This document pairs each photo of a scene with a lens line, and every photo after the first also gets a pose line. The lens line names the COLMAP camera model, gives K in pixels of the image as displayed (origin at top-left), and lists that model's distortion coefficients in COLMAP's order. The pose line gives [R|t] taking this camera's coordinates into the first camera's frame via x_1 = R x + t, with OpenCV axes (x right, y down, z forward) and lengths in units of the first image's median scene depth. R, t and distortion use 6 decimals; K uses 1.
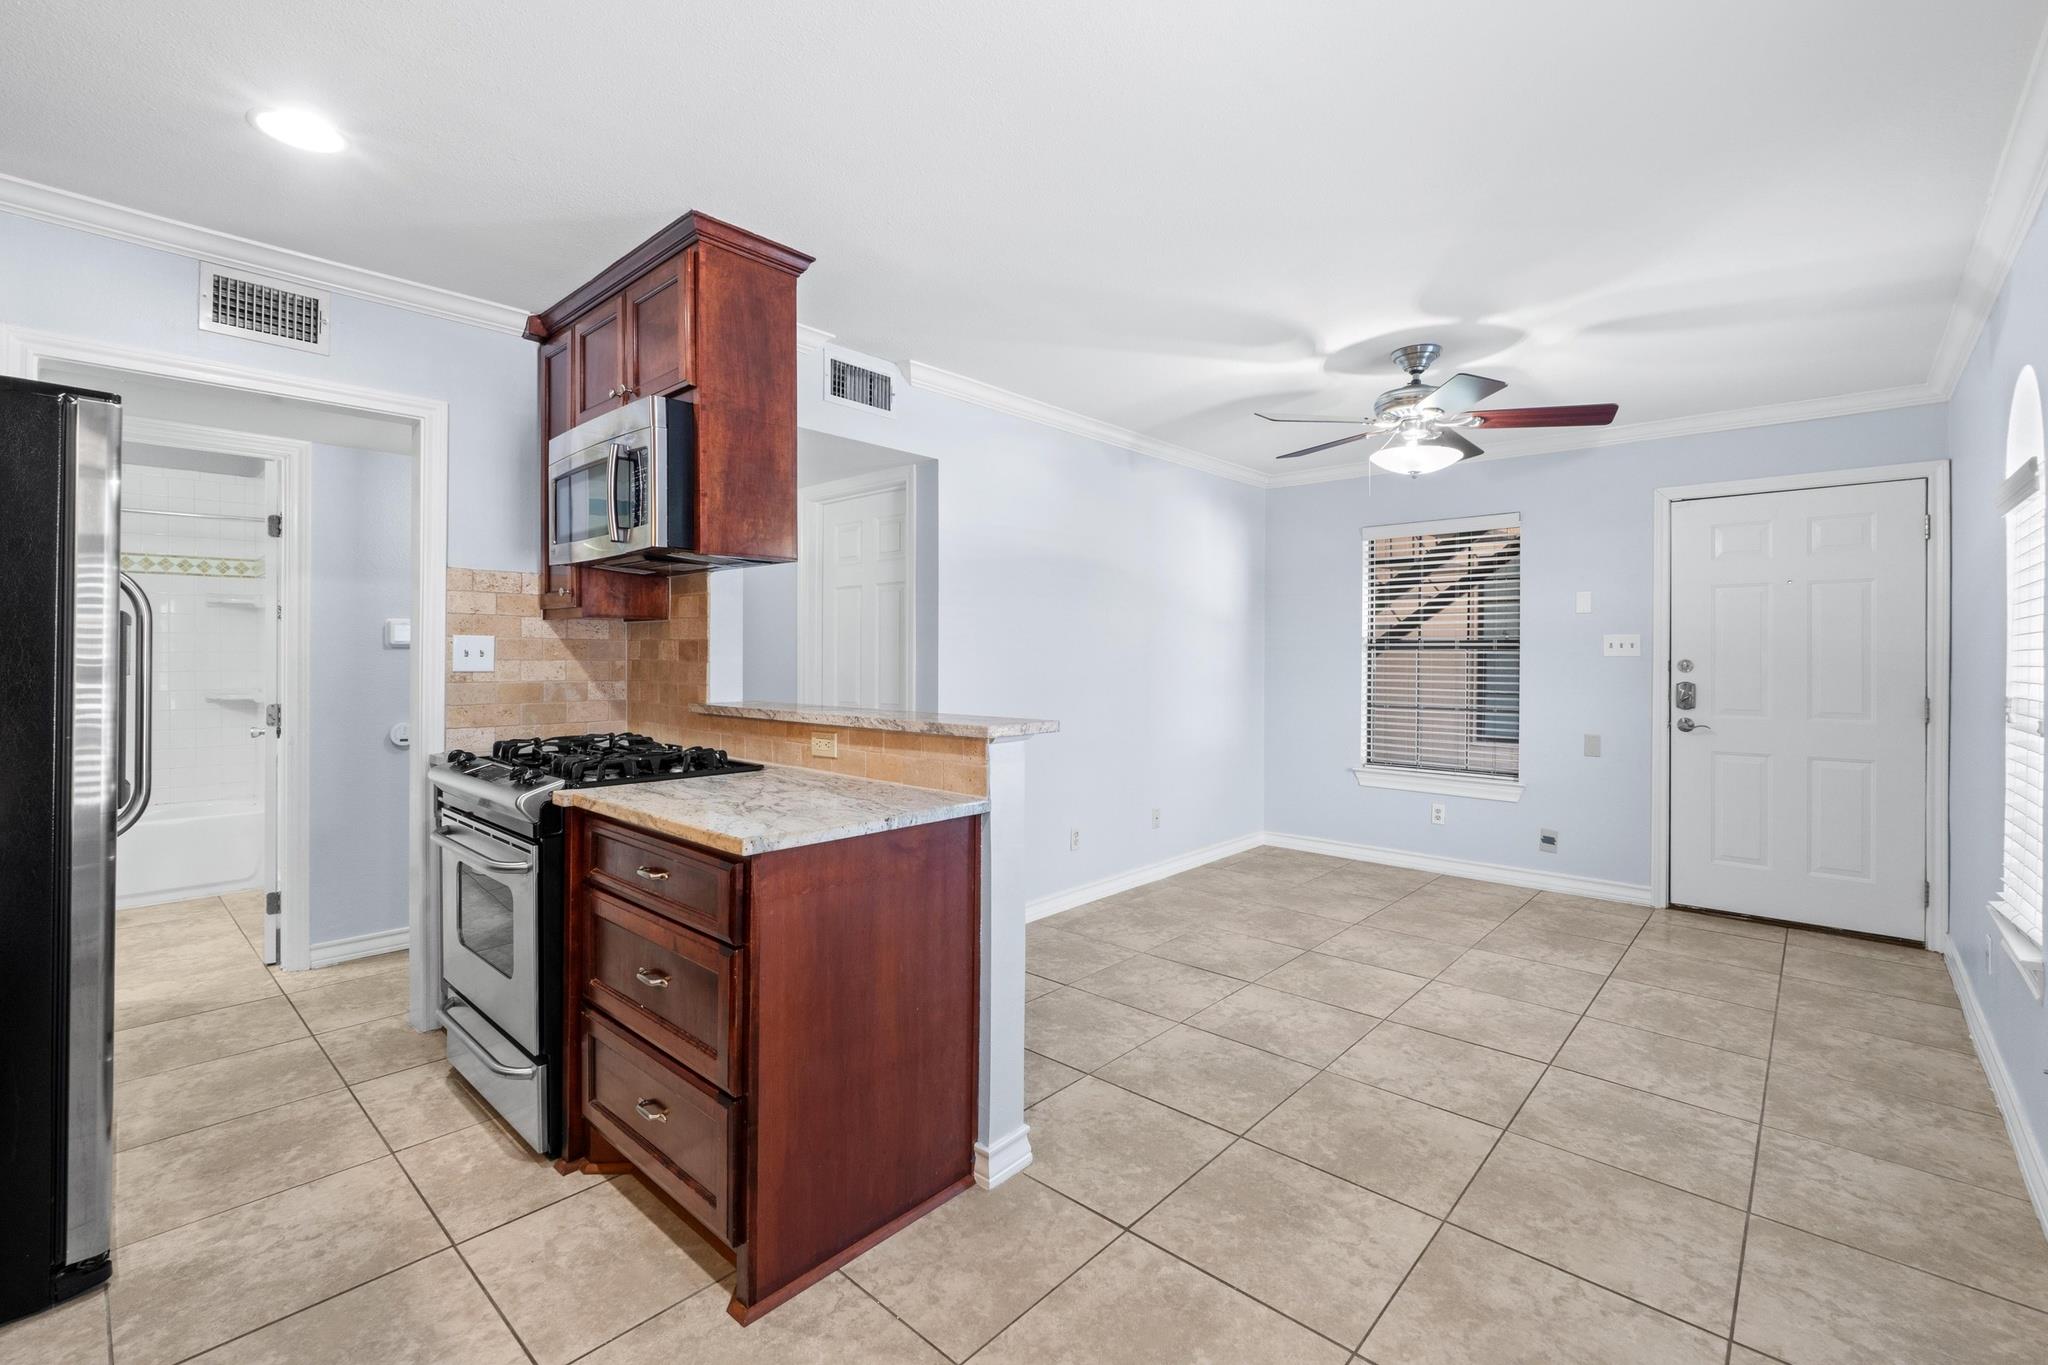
lens RADIAL K [[882.5, 0, 1029.9], [0, 882.5, 656.7], [0, 0, 1]] dist [-0.004923, -0.000326]
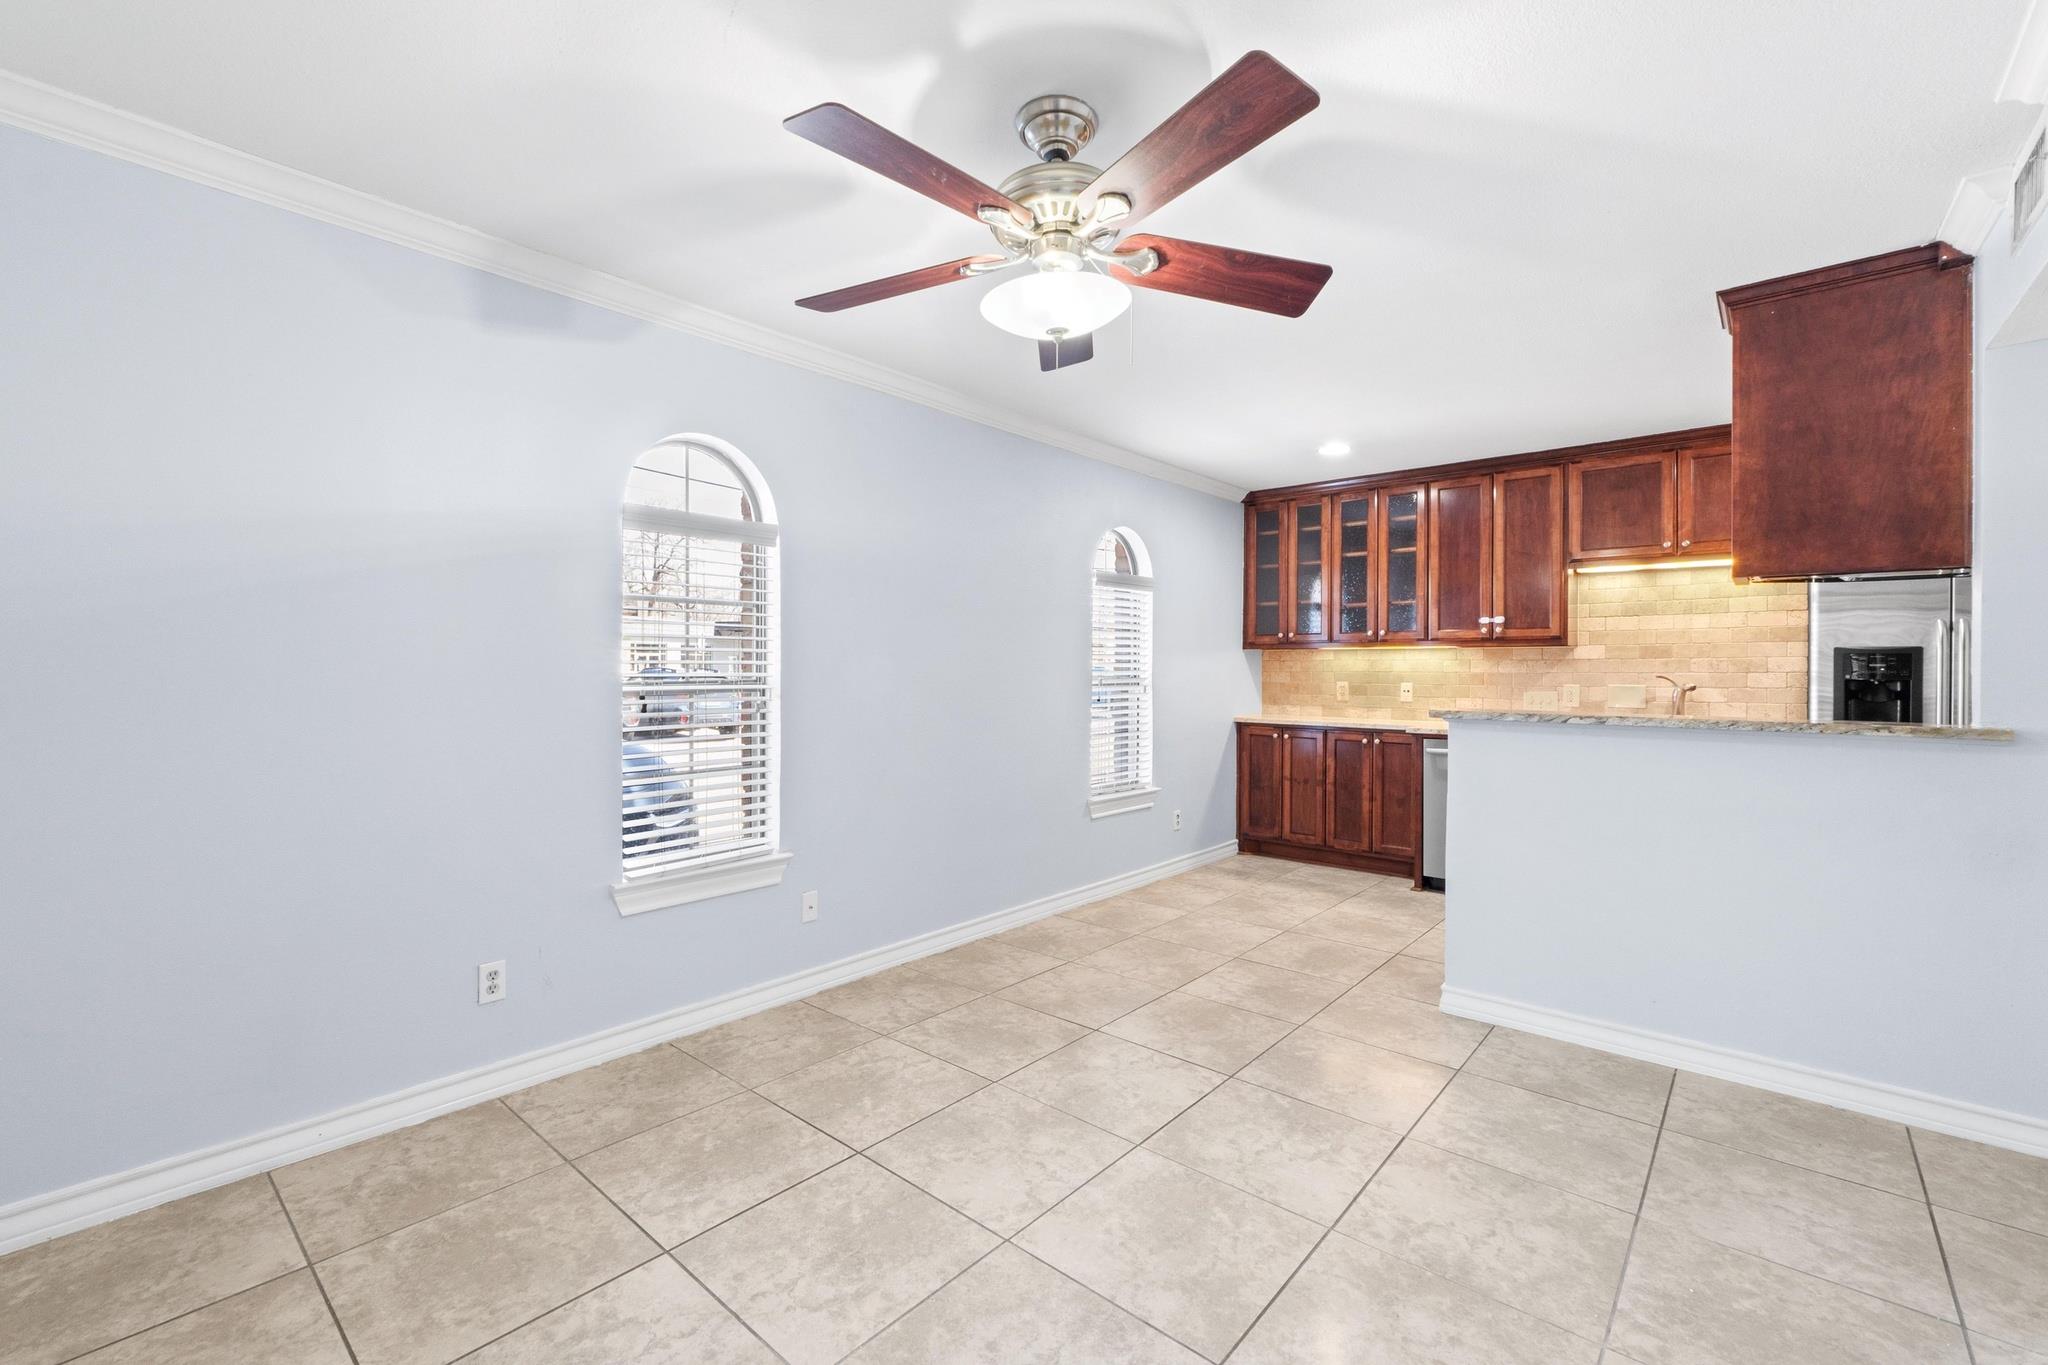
lens RADIAL K [[869.2, 0, 1019.9], [0, 869.2, 660.2], [0, 0, 1]] dist [-0.007282, 0.000064]
pose [[-0.999826, -0.011514, -0.014664, 0.531819], [-0.011428, 0.999917, -0.005925, 0.006985], [0.014731, -0.005756, -0.999875, 1.782714]]
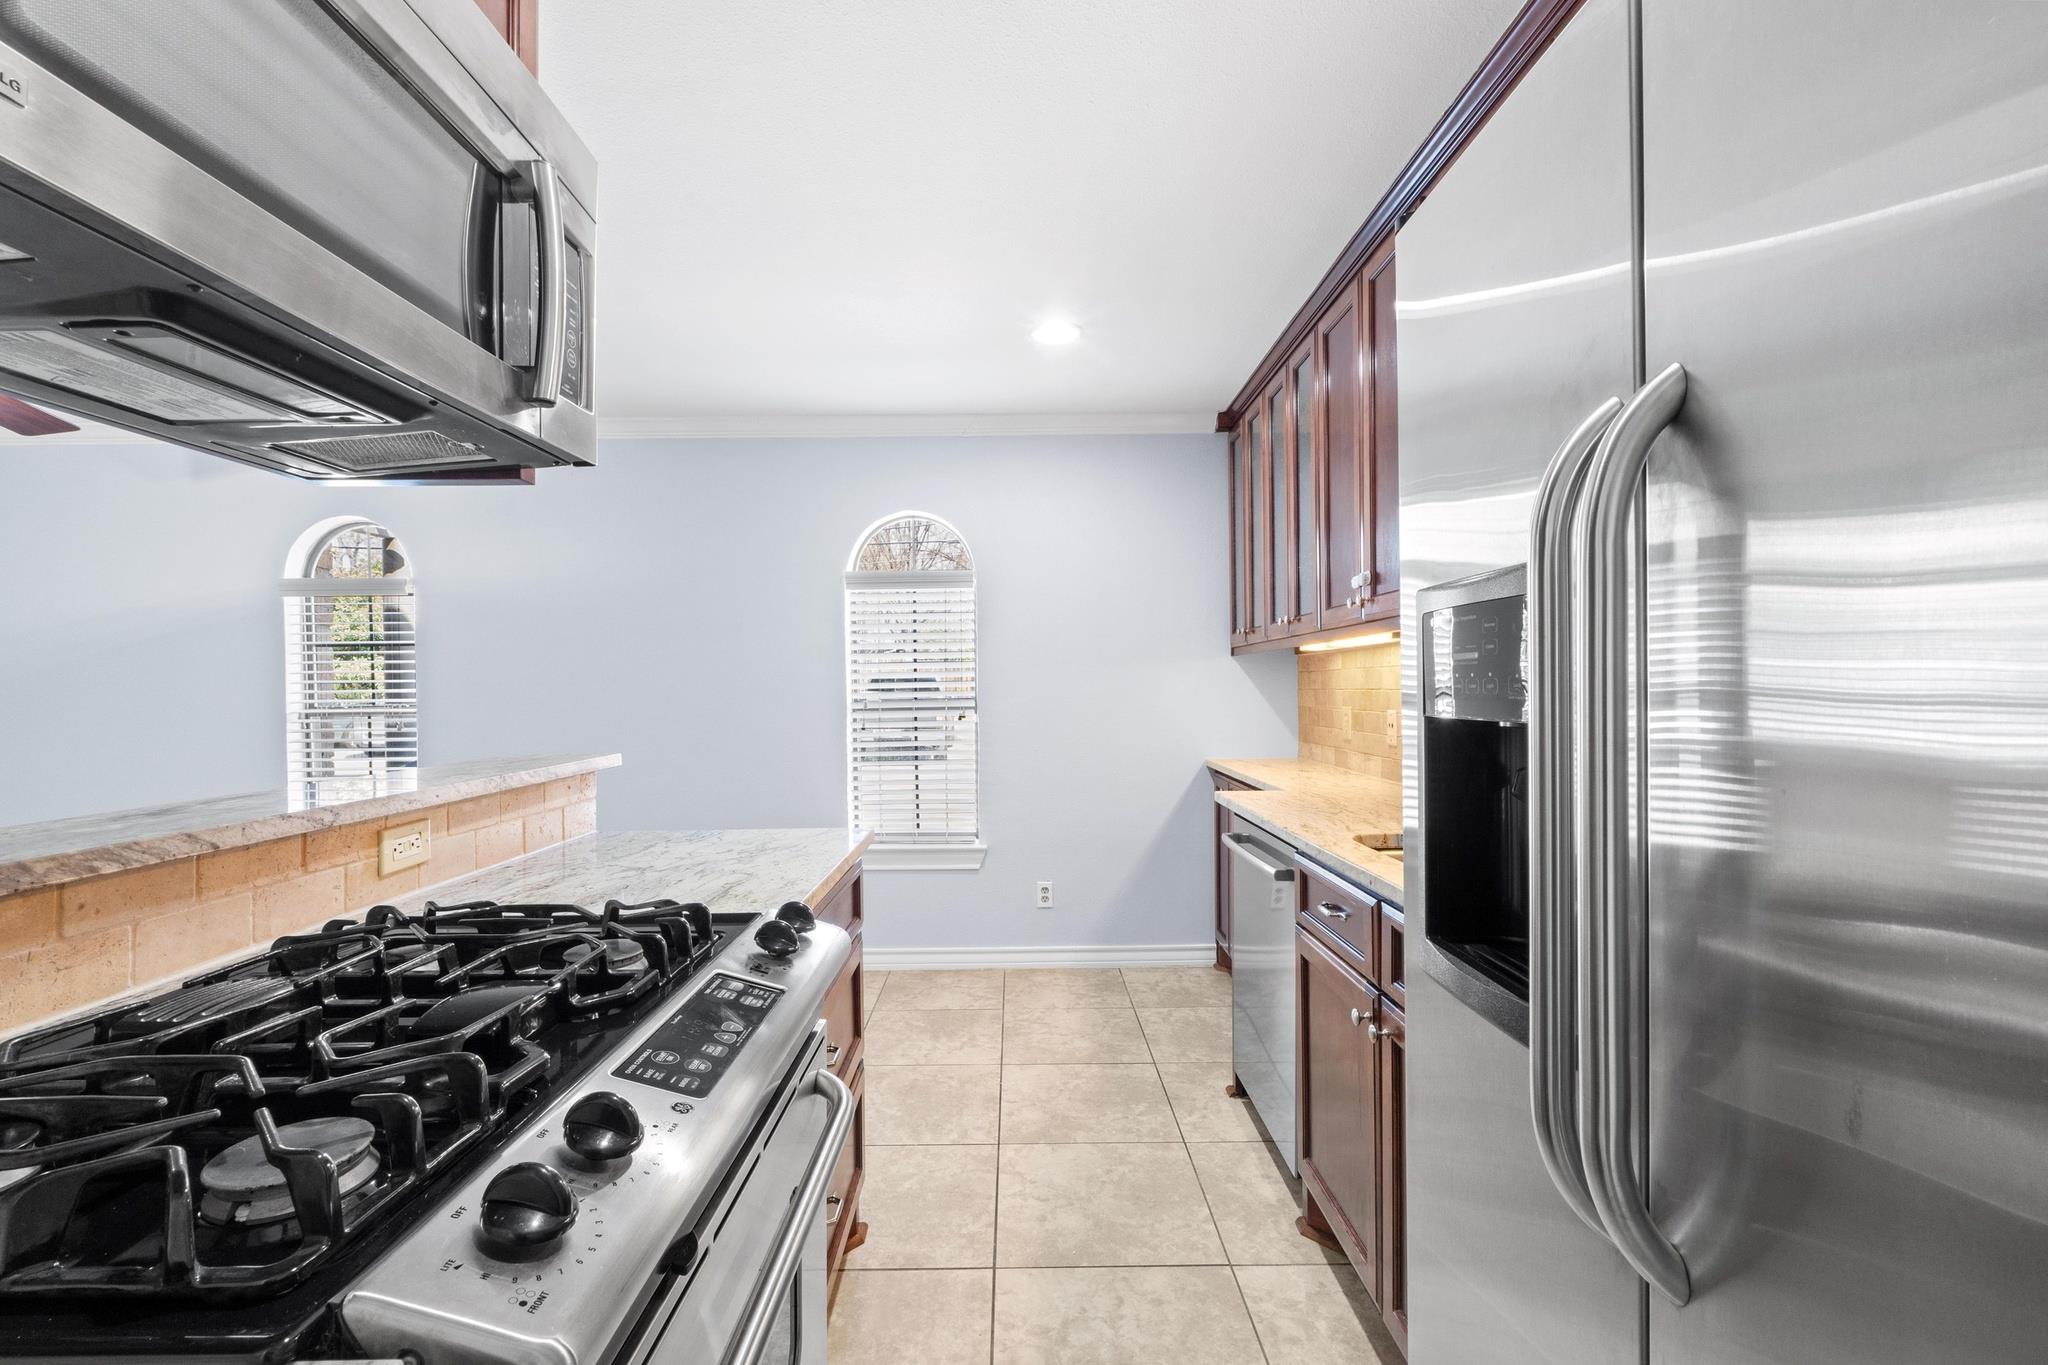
lens RADIAL K [[869.6, 0, 1020.3], [0, 869.6, 692.2], [0, 0, 1]] dist [-0.004221, 0.000003]
pose [[-0.674476, -0.003172, 0.738290, -0.752157], [0.006869, 0.999921, 0.010571, 0.001847], [-0.738265, 0.012201, -0.674401, 0.911061]]
